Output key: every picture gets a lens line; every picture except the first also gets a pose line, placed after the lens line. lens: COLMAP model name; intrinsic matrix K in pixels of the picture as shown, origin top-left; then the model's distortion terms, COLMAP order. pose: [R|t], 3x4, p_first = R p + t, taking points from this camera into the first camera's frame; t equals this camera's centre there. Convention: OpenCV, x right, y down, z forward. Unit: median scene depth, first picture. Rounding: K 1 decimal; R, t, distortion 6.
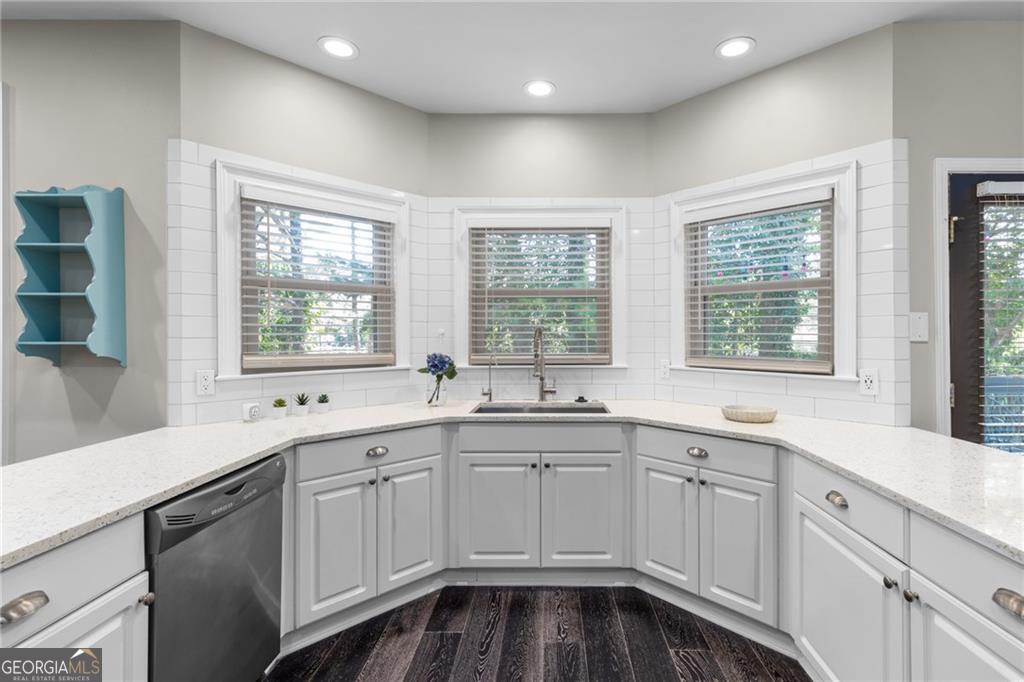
lens RADIAL K [[474.5, 0, 547.2], [0, 474.5, 336.9], [0, 0, 1]] dist [-0.003120, 0.000302]
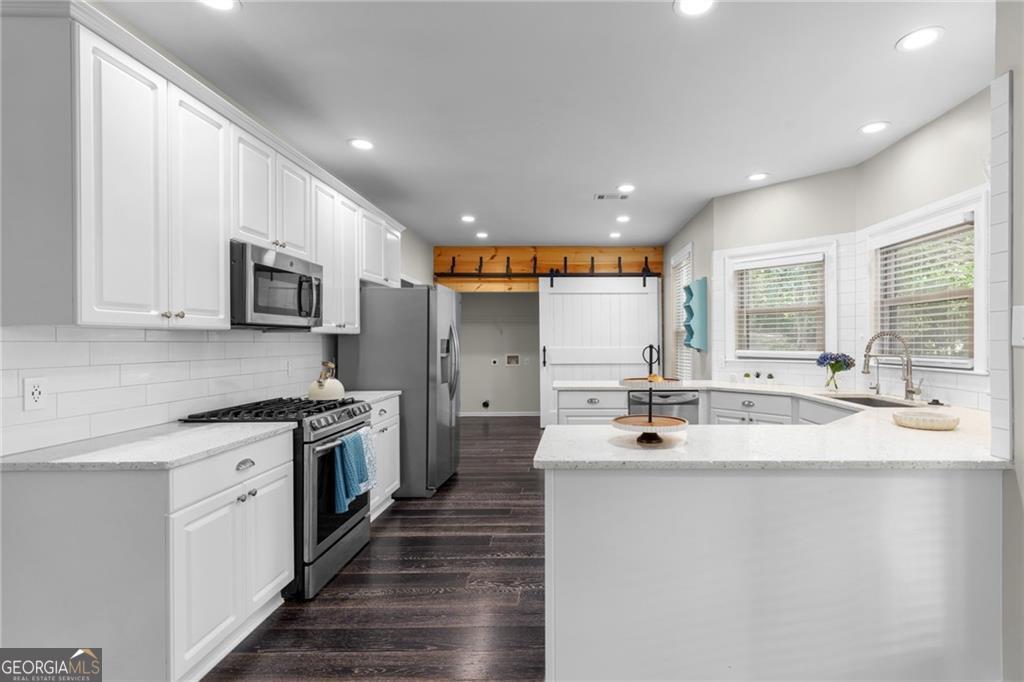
lens RADIAL K [[495.2, 0, 571.4], [0, 495.2, 339.1], [0, 0, 1]] dist [0.011766, -0.002306]
pose [[0.006521, -0.002601, -0.999975, 1.382071], [0.004152, 0.999988, -0.002574, -0.002215], [0.999970, -0.004136, 0.006532, 0.281738]]
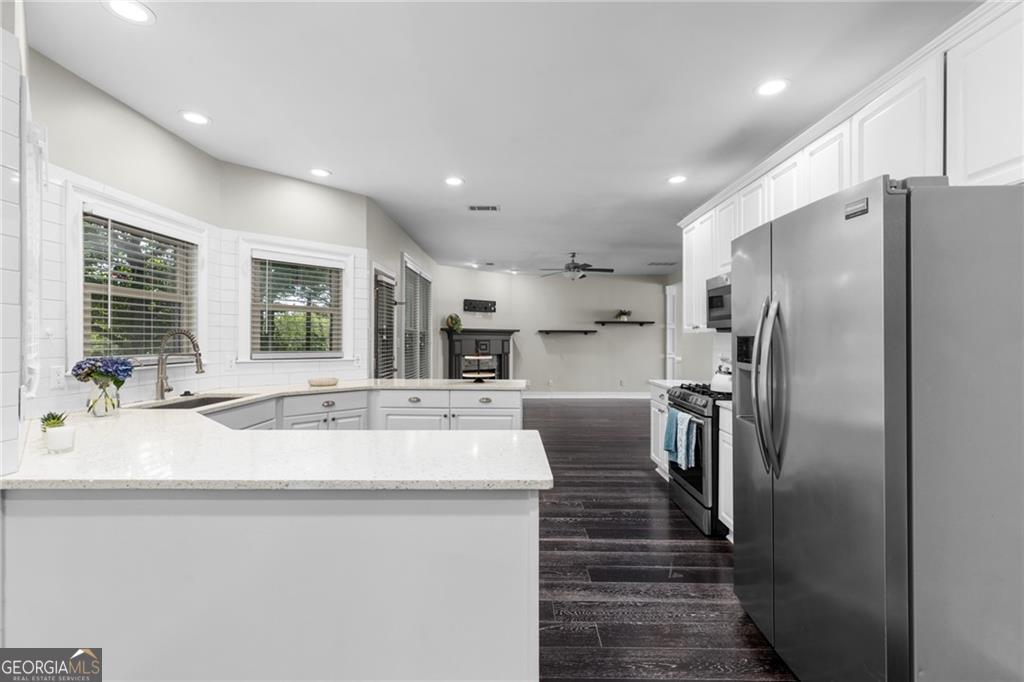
lens RADIAL K [[461.6, 0, 507.5], [0, 461.6, 337.2], [0, 0, 1]] dist [0.003962, 0.000333]
pose [[0.023505, 0.004246, 0.999715, -1.257682], [-0.003931, 0.999984, -0.004155, -0.001048], [-0.999716, -0.003832, 0.023521, 0.262530]]
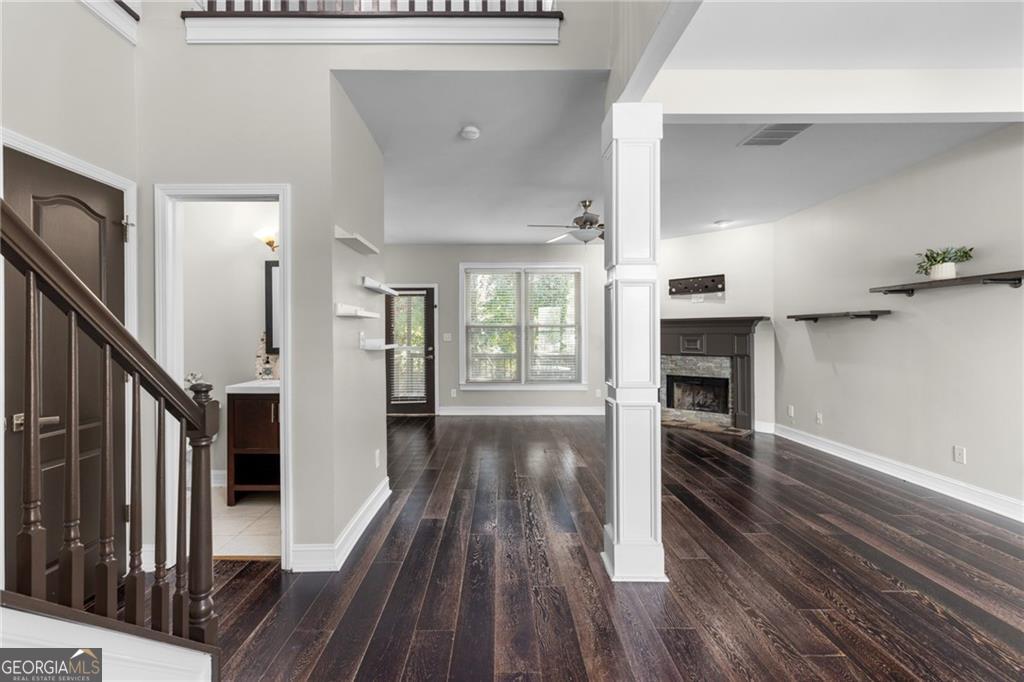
lens RADIAL K [[461.6, 0, 498.8], [0, 461.6, 337.3], [0, 0, 1]] dist [0.003962, 0.000333]
pose [[0.999991, -0.003732, 0.002161, 1.529561], [0.003718, 0.999971, 0.006635, 0.003247], [-0.002186, -0.006627, 0.999976, -2.183926]]
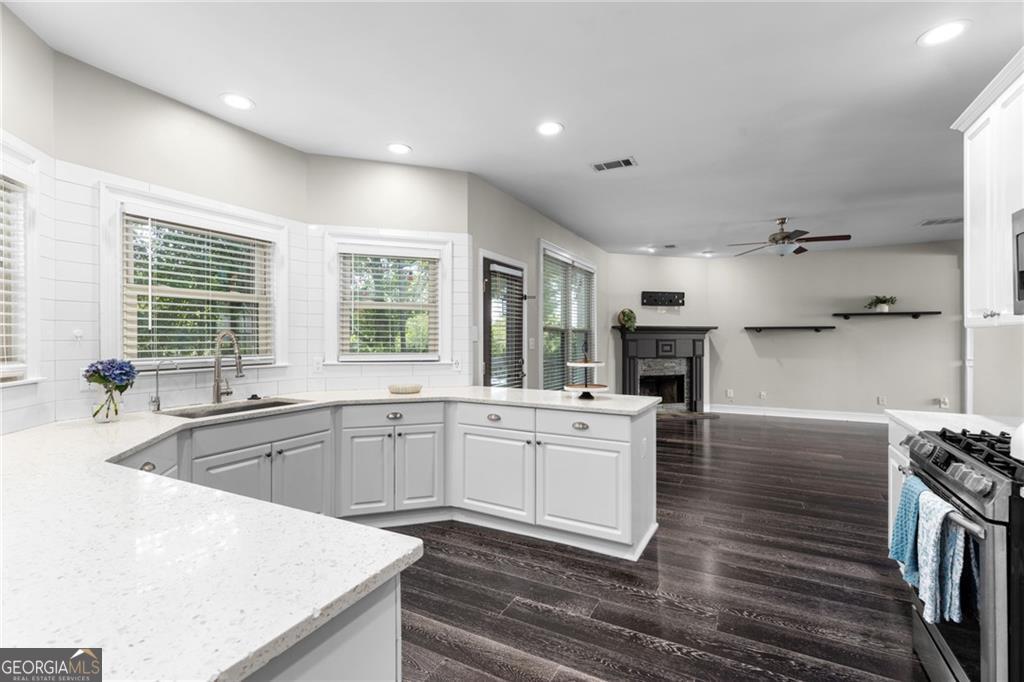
lens RADIAL K [[461.6, 0, 510.6], [0, 461.6, 338.5], [0, 0, 1]] dist [0.003962, 0.000333]
pose [[0.475440, -0.000938, 0.879748, -0.718225], [-0.000446, 0.999999, 0.001307, -0.004543], [-0.879748, -0.001013, 0.475439, -0.019650]]
